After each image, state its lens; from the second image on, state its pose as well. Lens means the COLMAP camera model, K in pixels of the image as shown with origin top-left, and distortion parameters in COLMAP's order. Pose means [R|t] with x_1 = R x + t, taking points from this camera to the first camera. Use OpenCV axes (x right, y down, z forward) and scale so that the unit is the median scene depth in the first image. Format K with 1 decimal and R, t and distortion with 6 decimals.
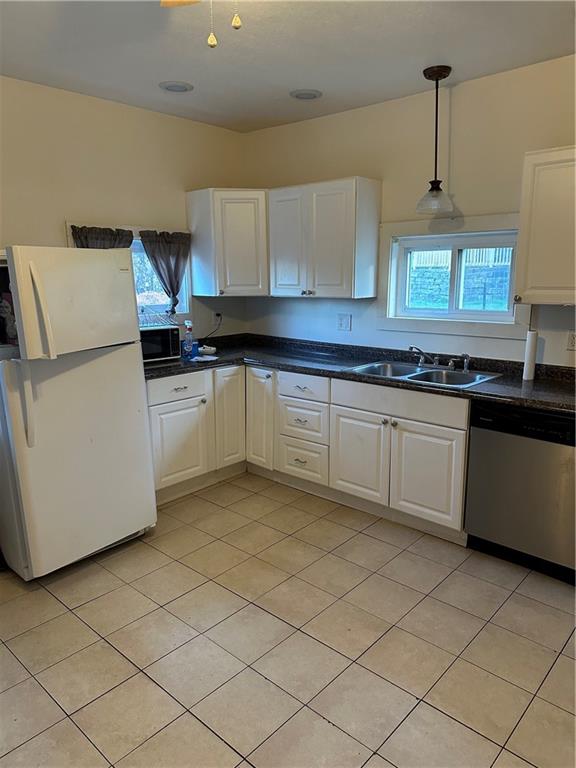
lens RADIAL K [[543.2, 0, 289.6], [0, 543.2, 382.7], [0, 0, 1]] dist [0.054705, -0.036521]
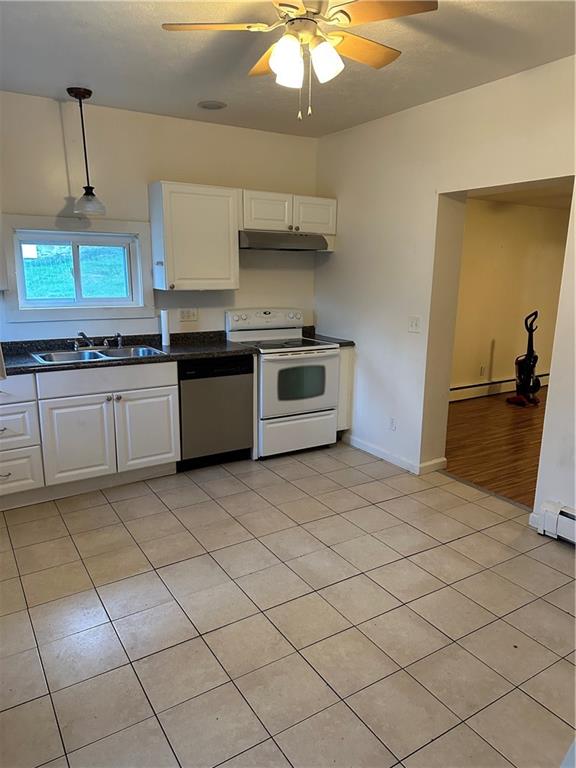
lens RADIAL K [[543.2, 0, 288.9], [0, 543.2, 384.1], [0, 0, 1]] dist [0.054705, -0.036521]
pose [[0.256856, -0.198528, 0.945839, -0.799003], [0.179125, 0.971497, 0.155269, -0.067422], [-0.949705, 0.129542, 0.285097, 0.319549]]
